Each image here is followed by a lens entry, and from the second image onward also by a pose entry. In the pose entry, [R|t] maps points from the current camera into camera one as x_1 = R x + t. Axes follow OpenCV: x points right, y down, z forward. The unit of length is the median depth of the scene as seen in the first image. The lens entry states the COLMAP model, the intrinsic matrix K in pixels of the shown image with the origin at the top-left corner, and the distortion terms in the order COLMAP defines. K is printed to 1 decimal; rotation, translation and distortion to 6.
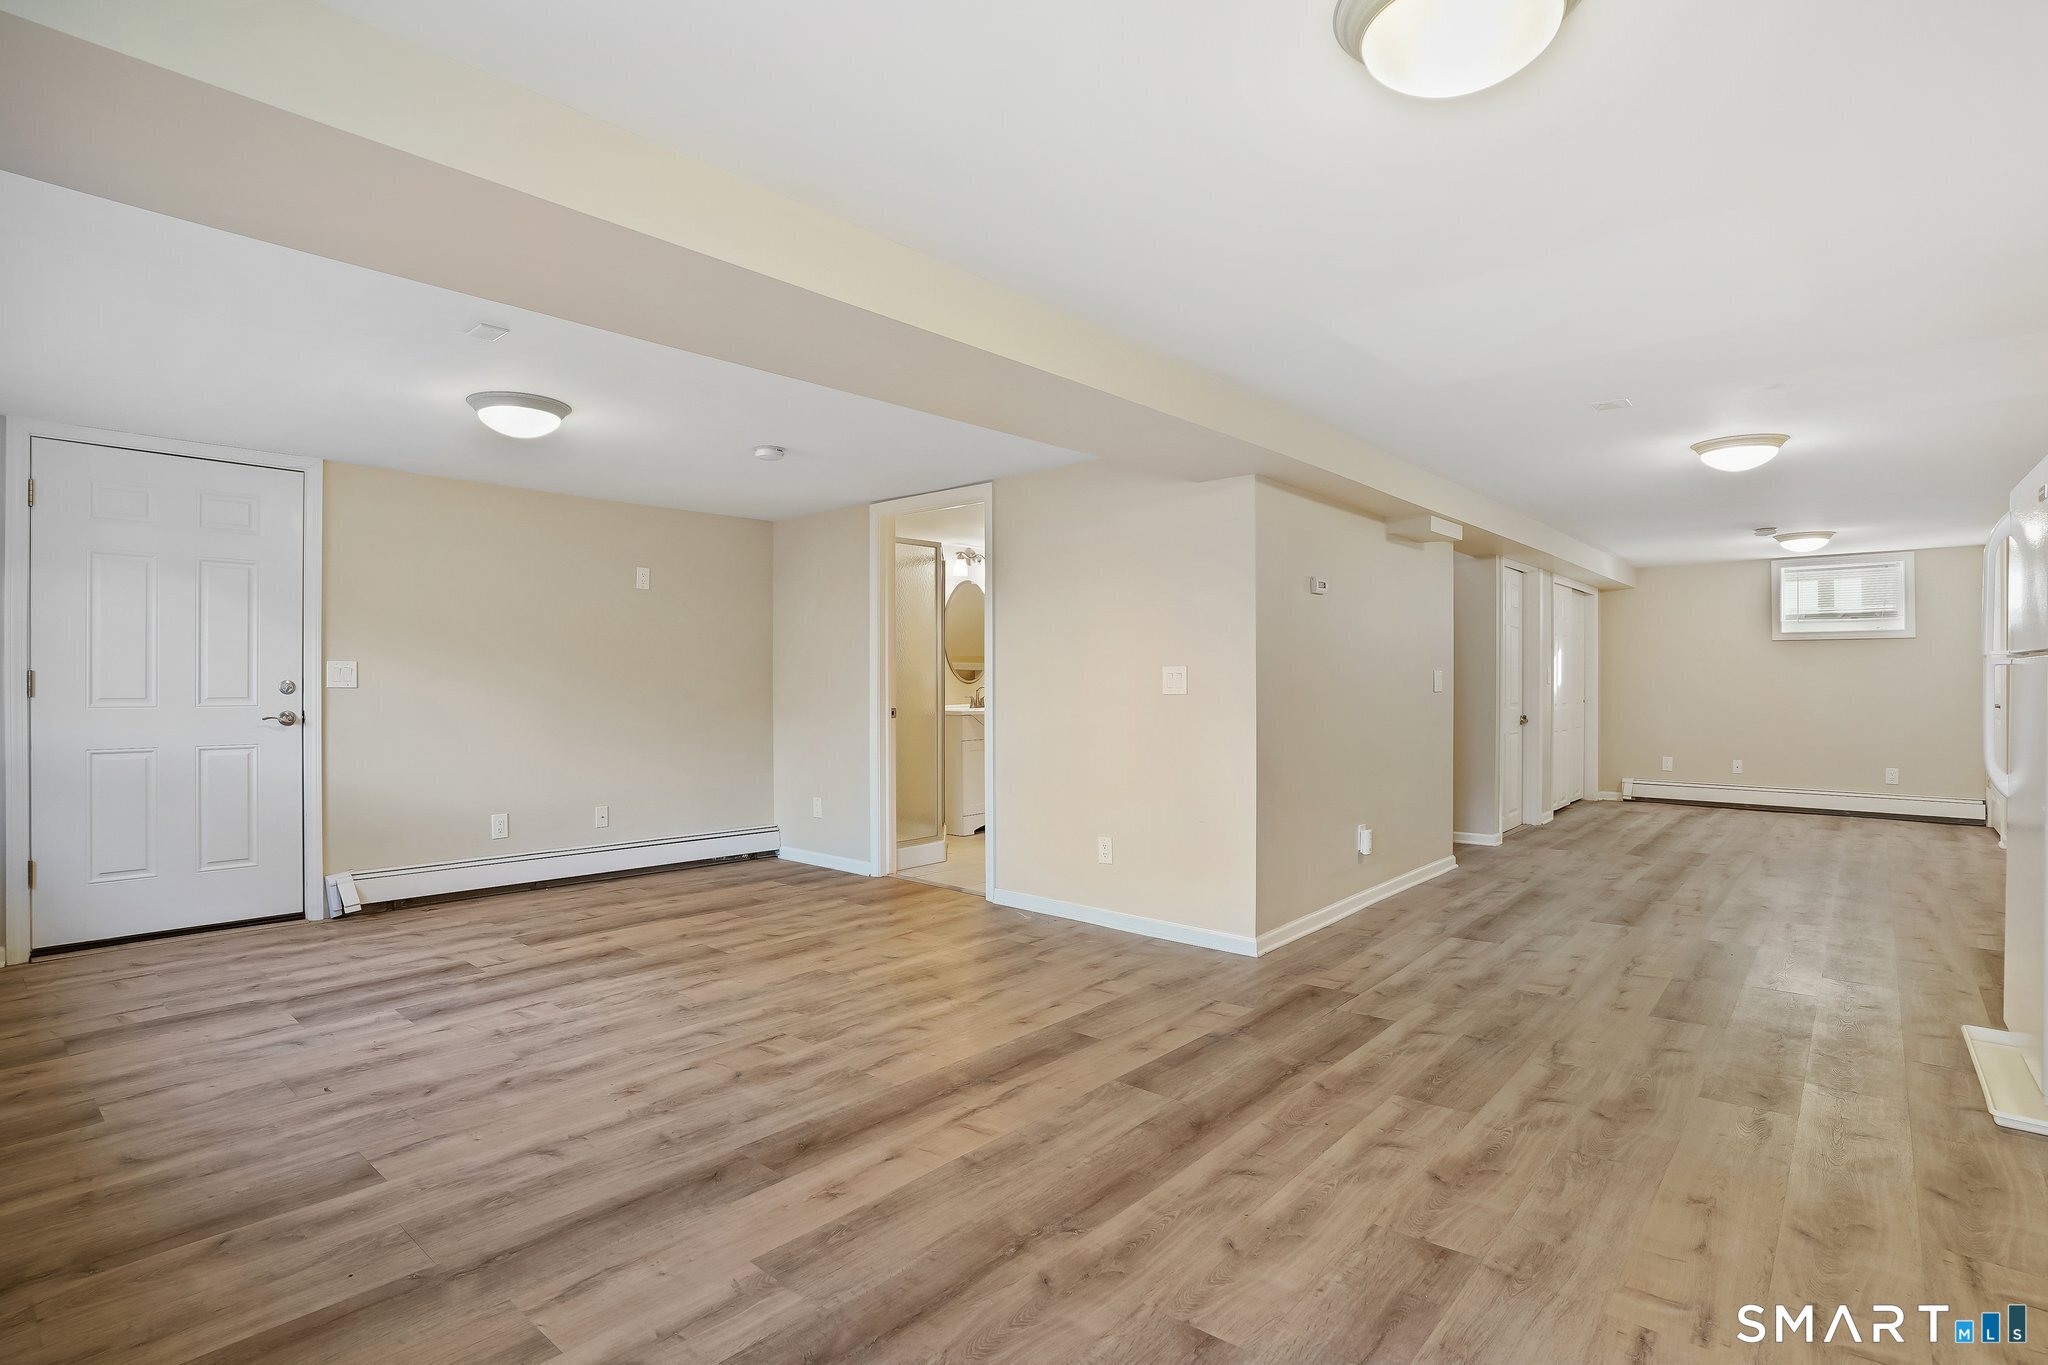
lens RADIAL K [[1023.6, 0, 1041.5], [0, 1023.6, 682.9], [0, 0, 1]] dist [-0.068991, 0.024004]
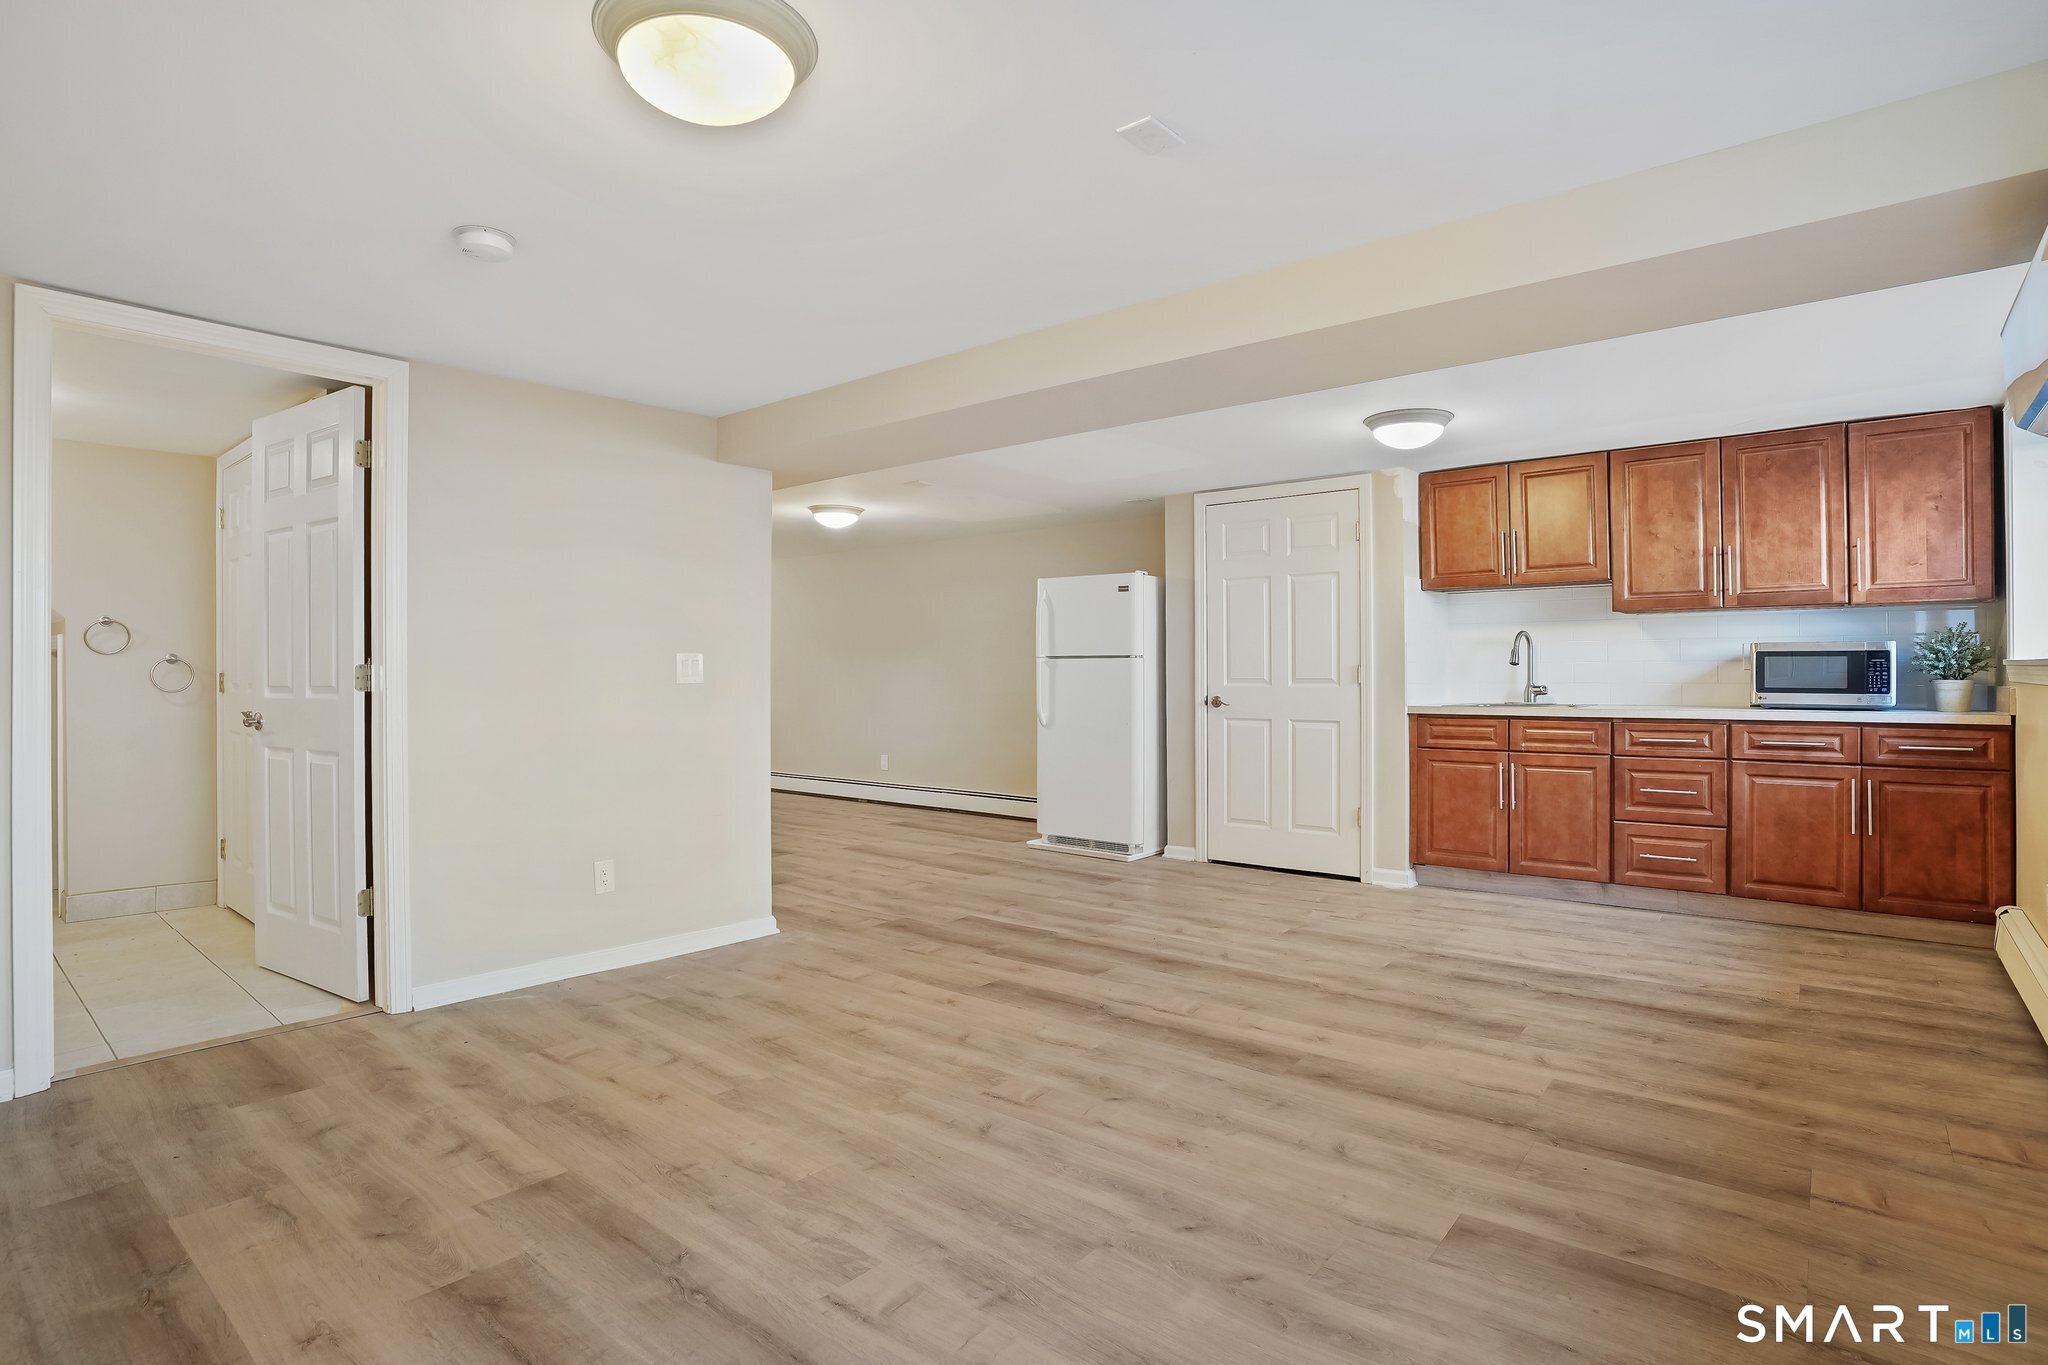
lens RADIAL K [[1023.6, 0, 1034.3], [0, 1023.6, 670.8], [0, 0, 1]] dist [-0.068991, 0.024004]
pose [[-0.033403, 0.001750, 0.999440, -1.227472], [0.000209, 0.999998, -0.001744, 0.001096], [-0.999442, 0.000151, -0.033404, 1.111880]]
